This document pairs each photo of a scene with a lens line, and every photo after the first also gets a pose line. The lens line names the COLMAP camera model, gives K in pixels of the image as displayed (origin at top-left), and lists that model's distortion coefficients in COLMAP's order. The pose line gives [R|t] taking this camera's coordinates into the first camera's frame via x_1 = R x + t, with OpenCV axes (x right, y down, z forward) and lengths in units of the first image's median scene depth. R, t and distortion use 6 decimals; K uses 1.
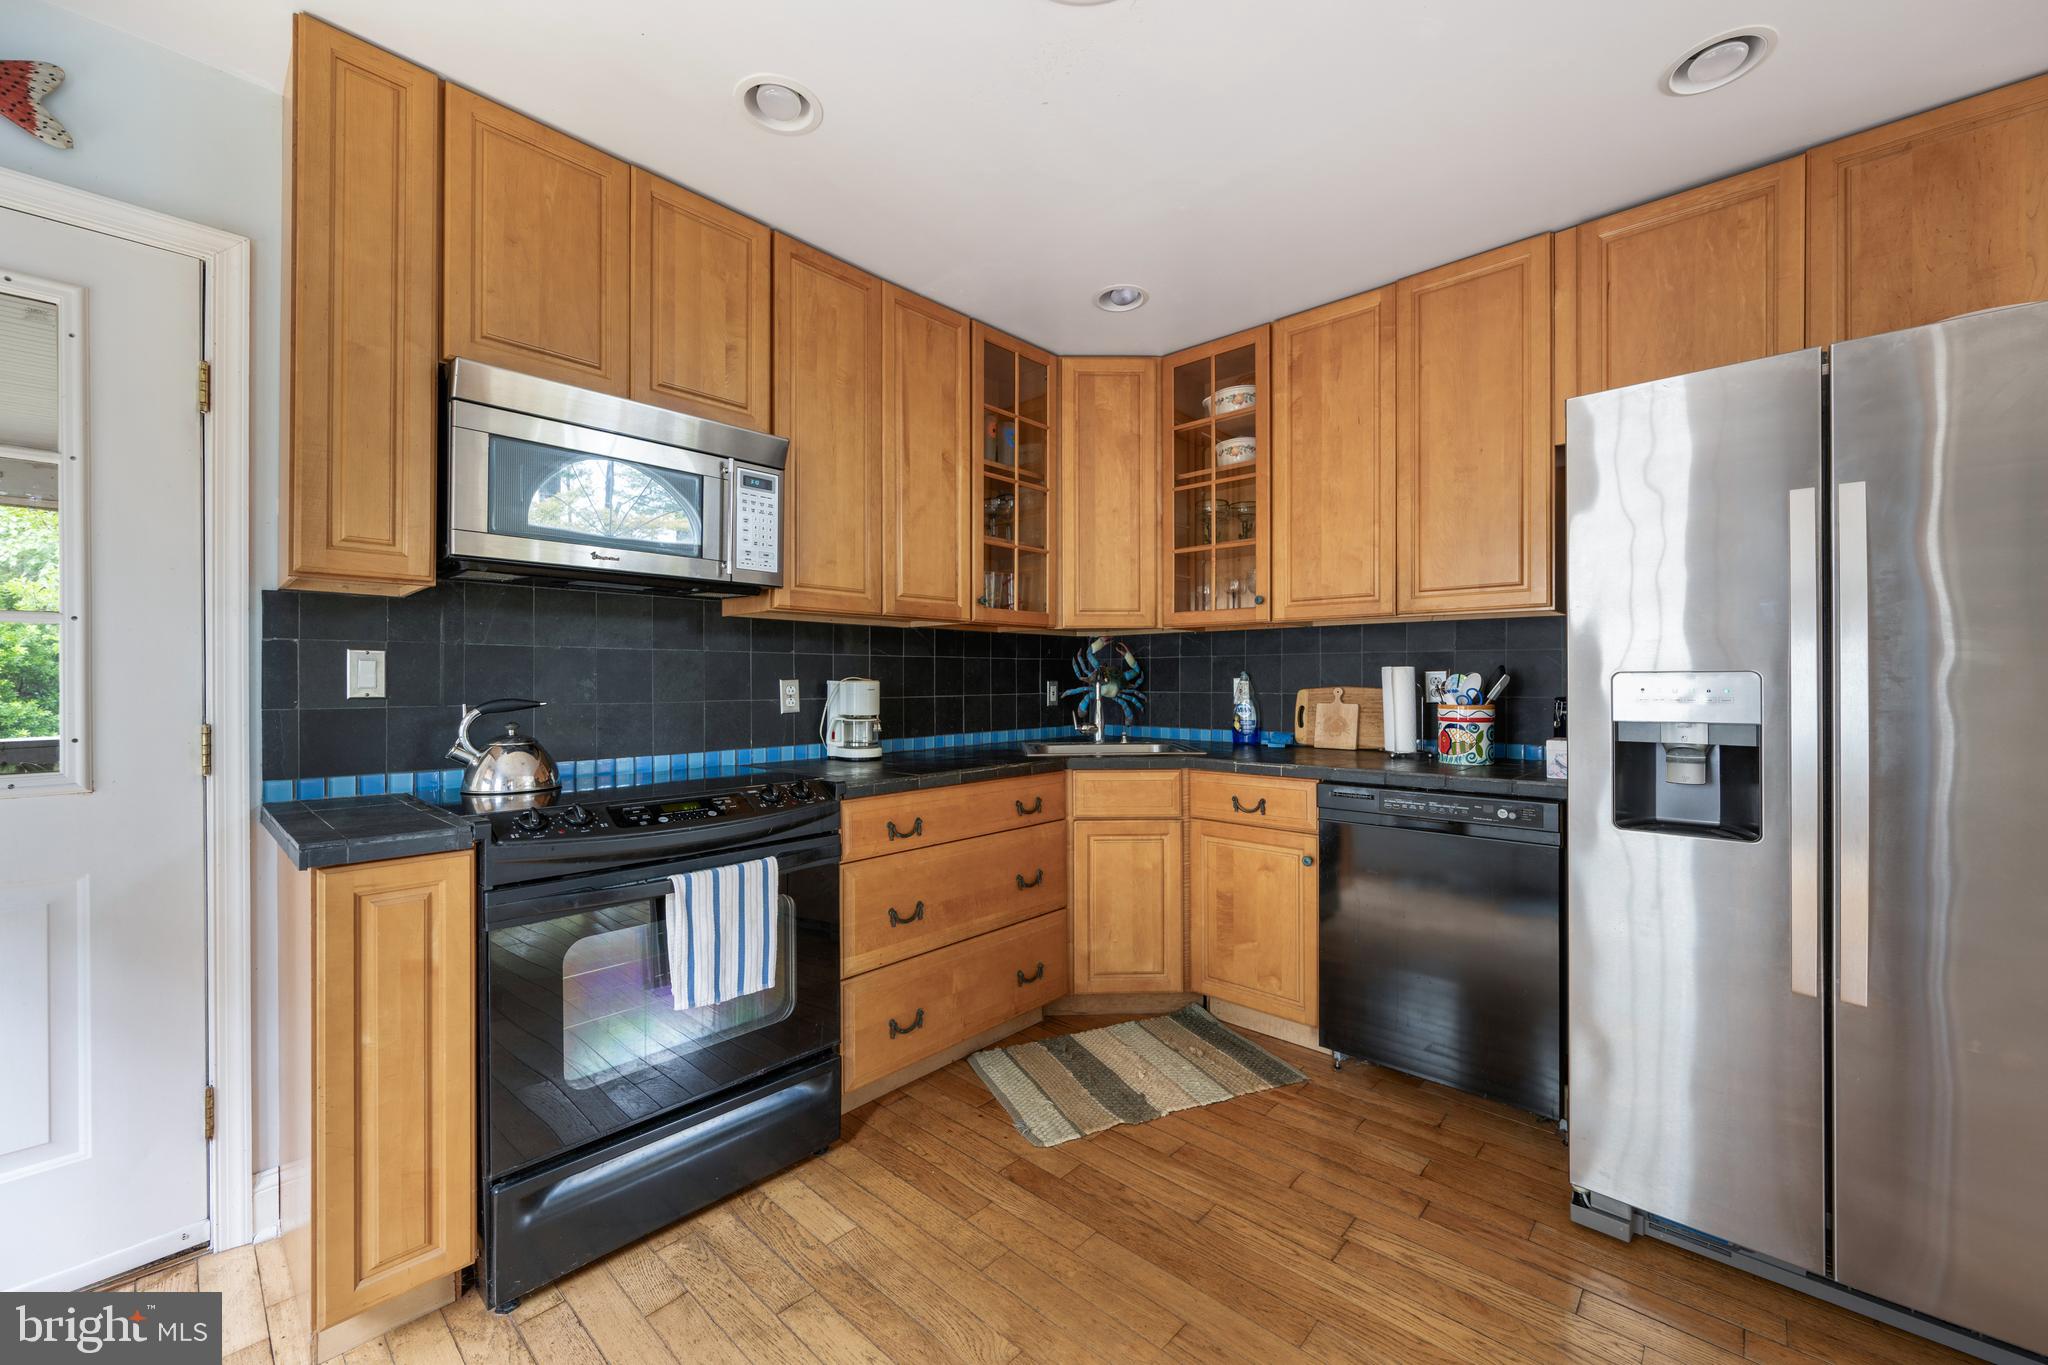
lens RADIAL K [[794.7, 0, 1018.9], [0, 794.7, 682.9], [0, 0, 1]] dist [-0.006514, 0.000109]
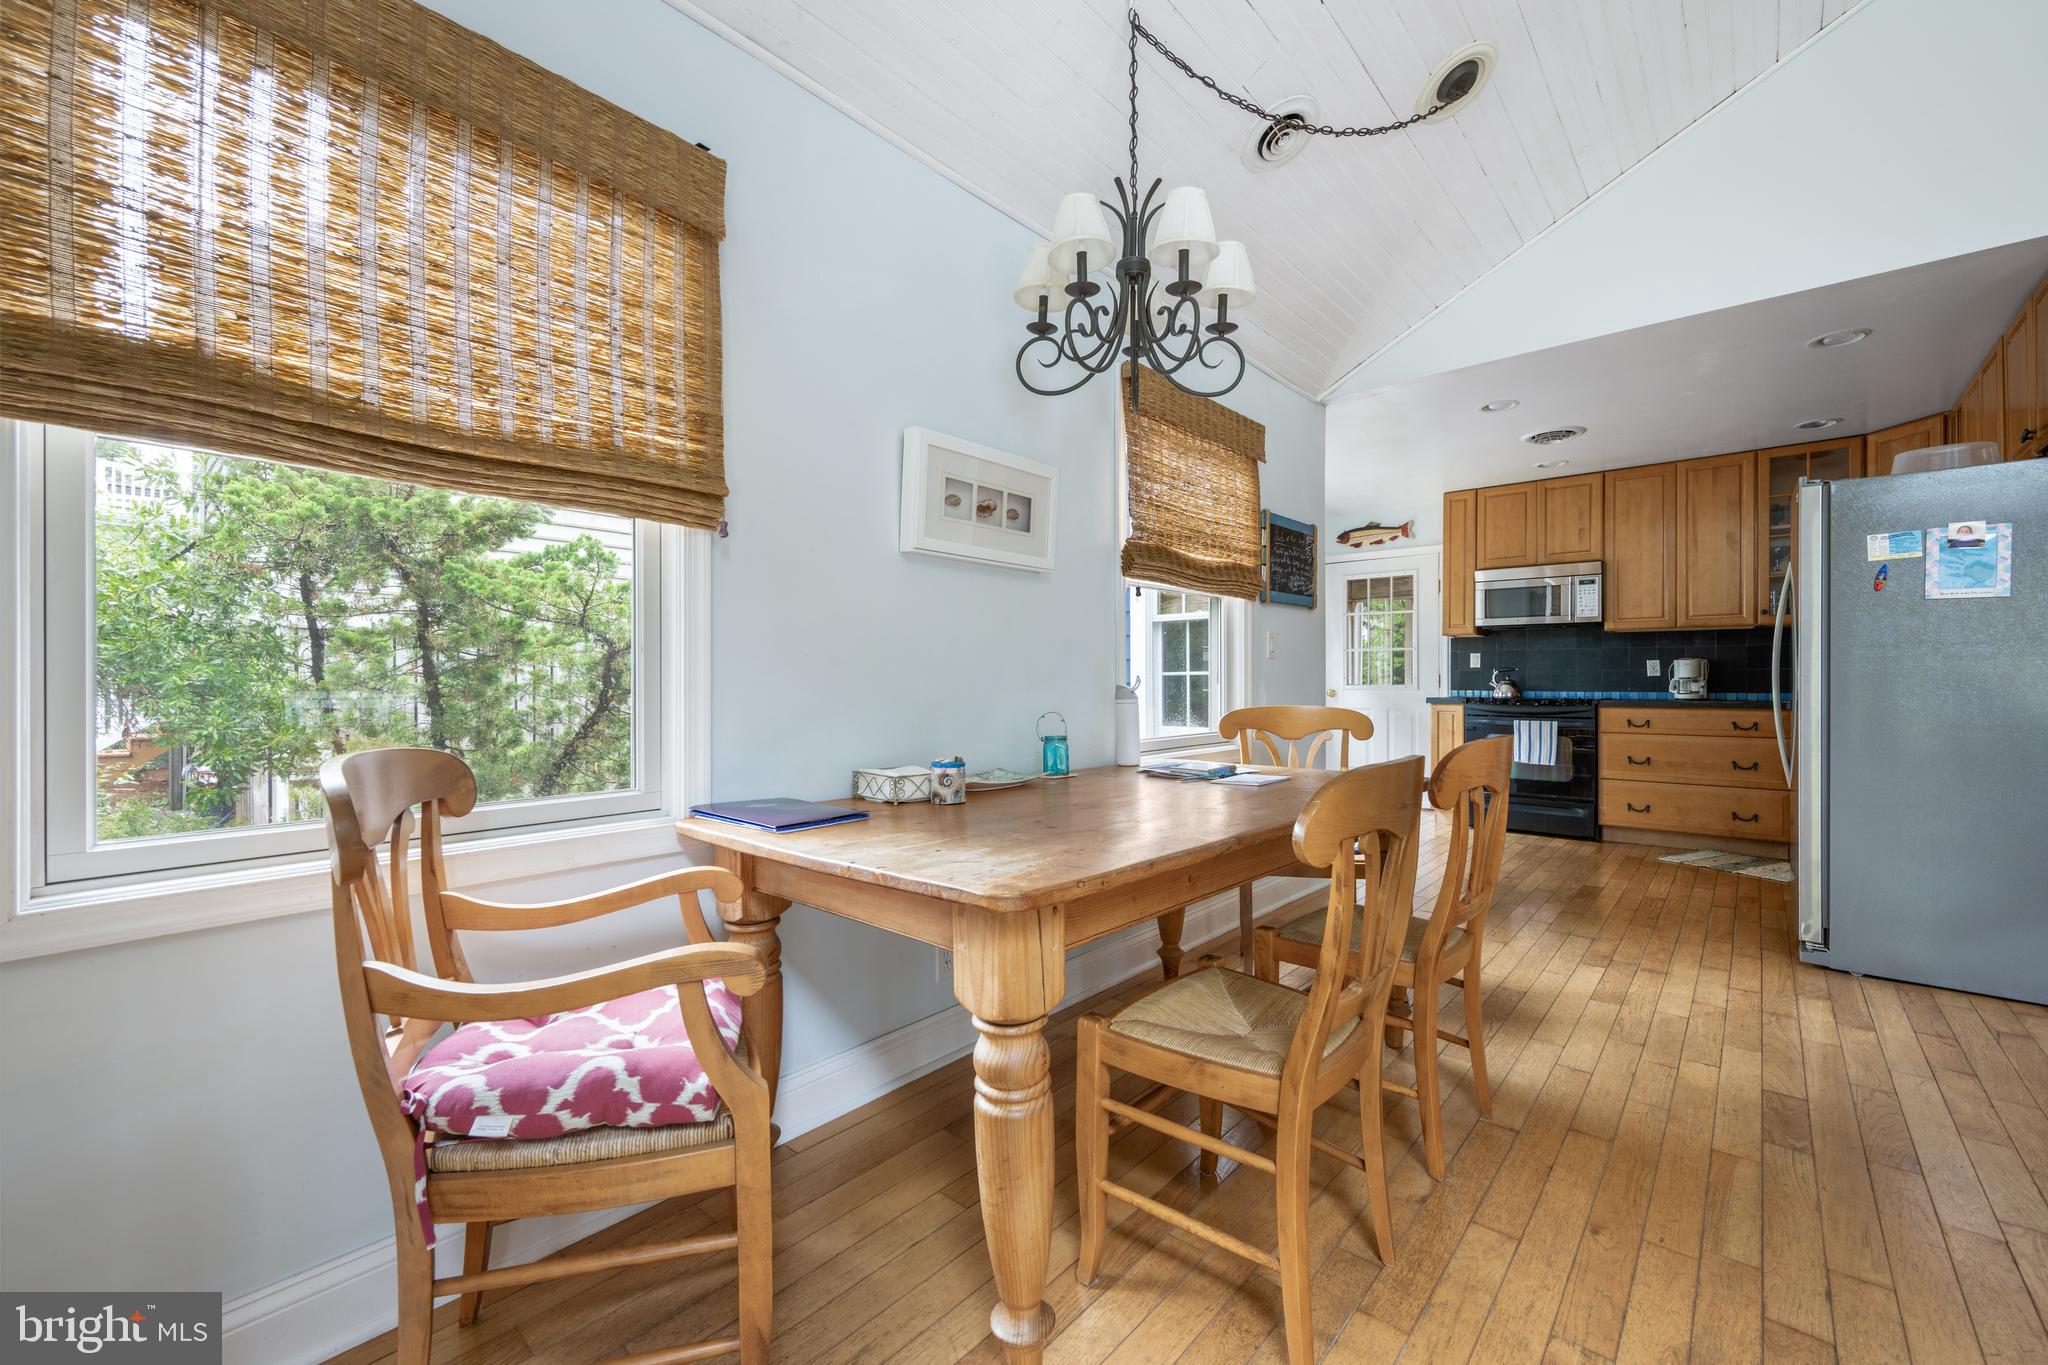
lens RADIAL K [[829.1, 0, 1024.0], [0, 829.1, 682.5], [0, 0, 1]] dist [-0.000379, -0.000207]
pose [[0.022474, 0.003235, -0.999742, 2.021765], [-0.002587, 0.999992, 0.003178, 0.057038], [0.999744, 0.002515, 0.022482, -0.758360]]
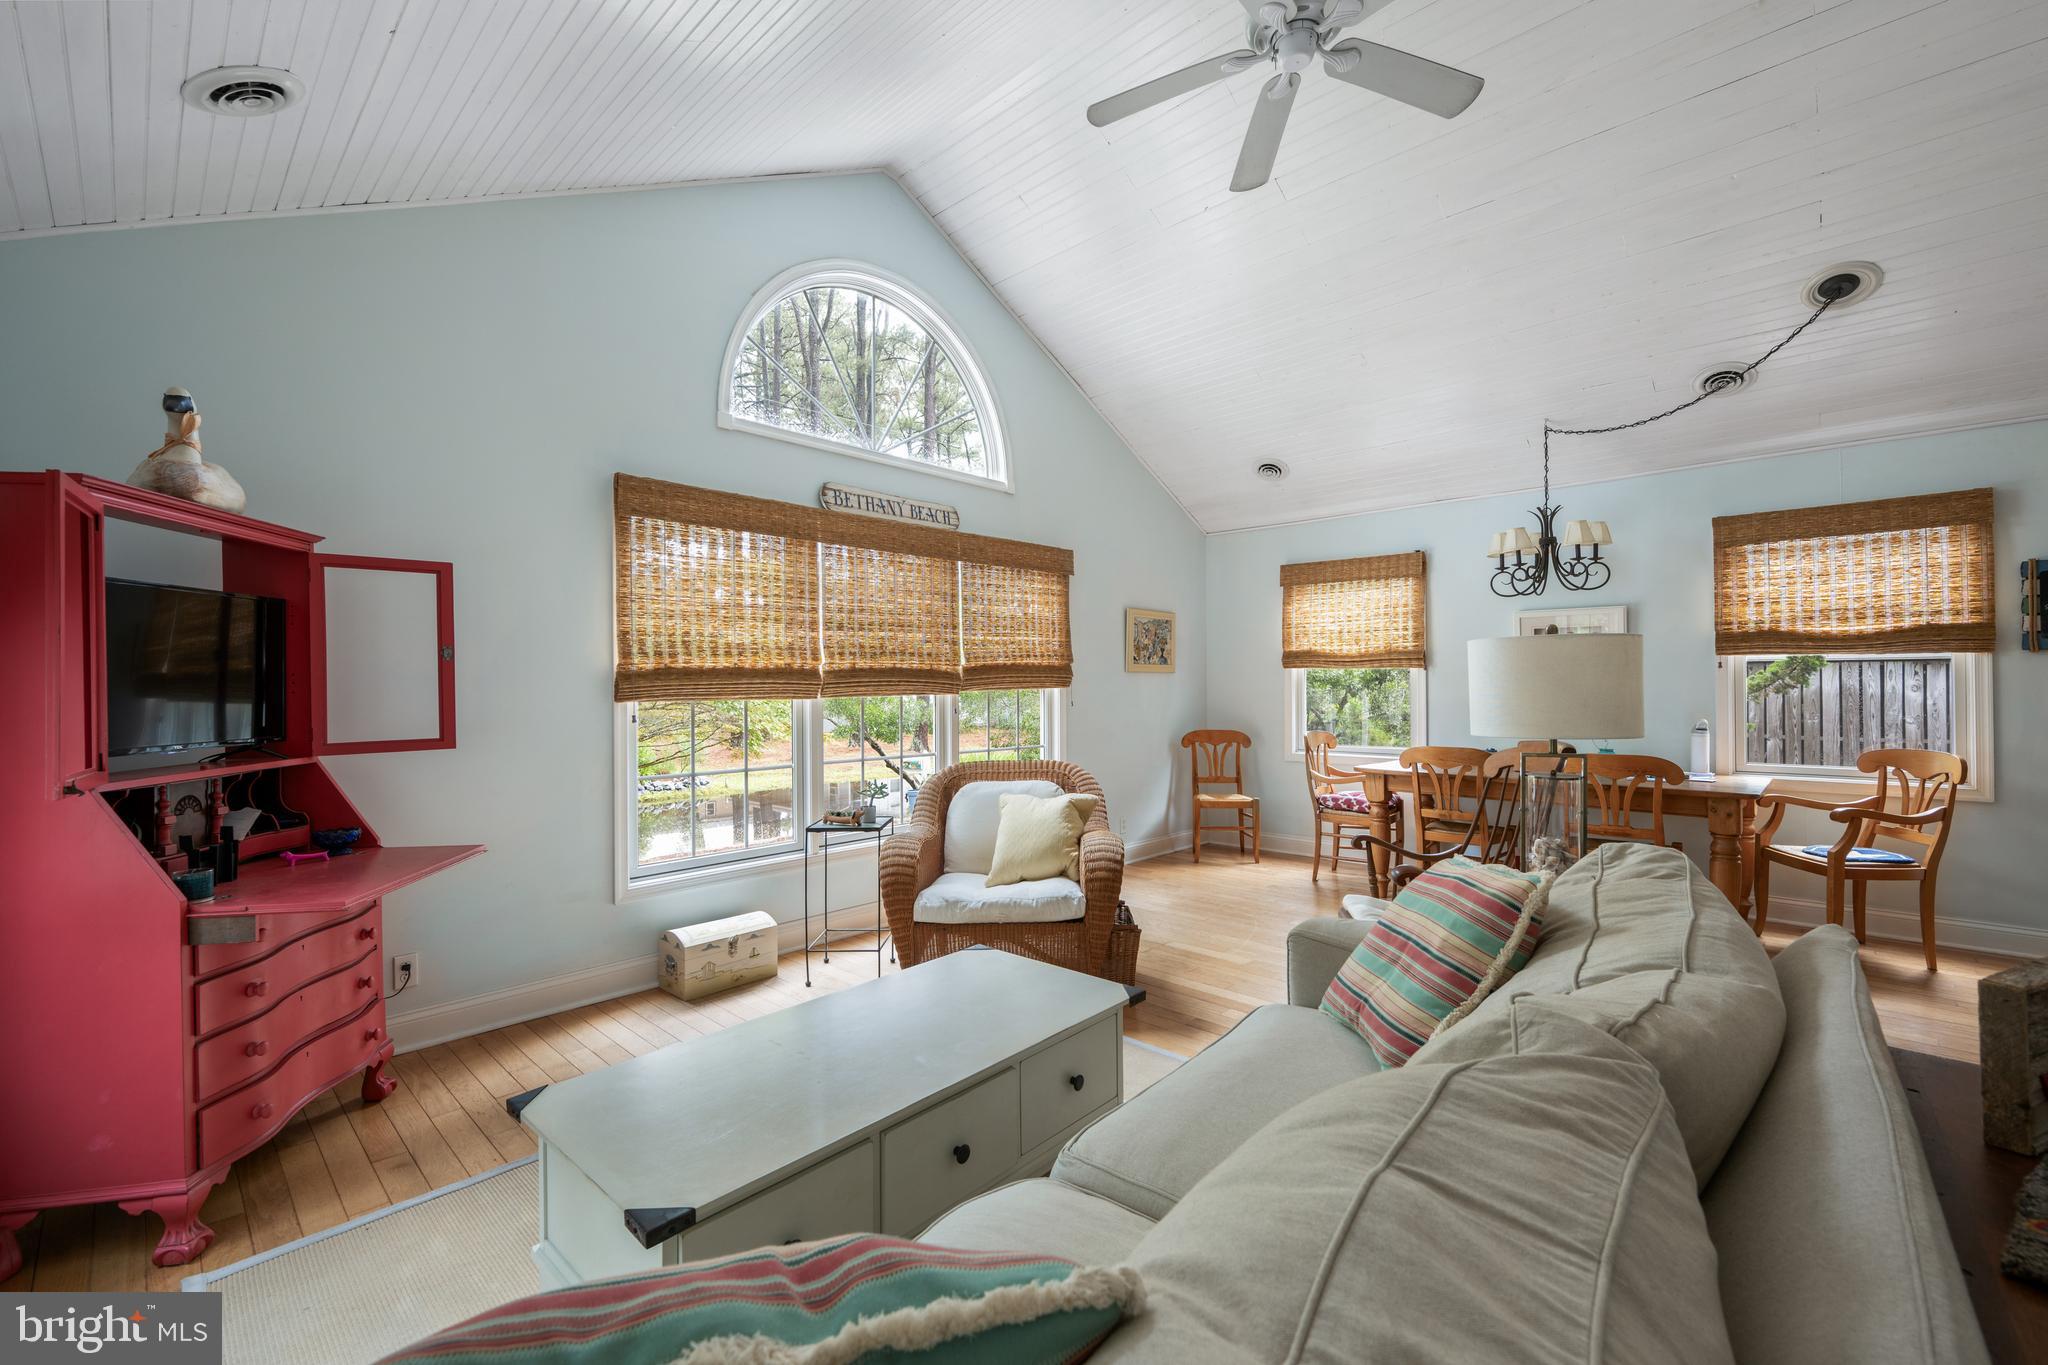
lens RADIAL K [[847.0, 0, 1024.0], [0, 847.0, 682.5], [0, 0, 1]] dist [0.000387, -0.000472]
pose [[-0.999969, 0.006094, 0.004964, 2.389565], [0.006108, 0.999977, 0.002854, -0.047171], [-0.004947, 0.002884, -0.999984, 1.358839]]
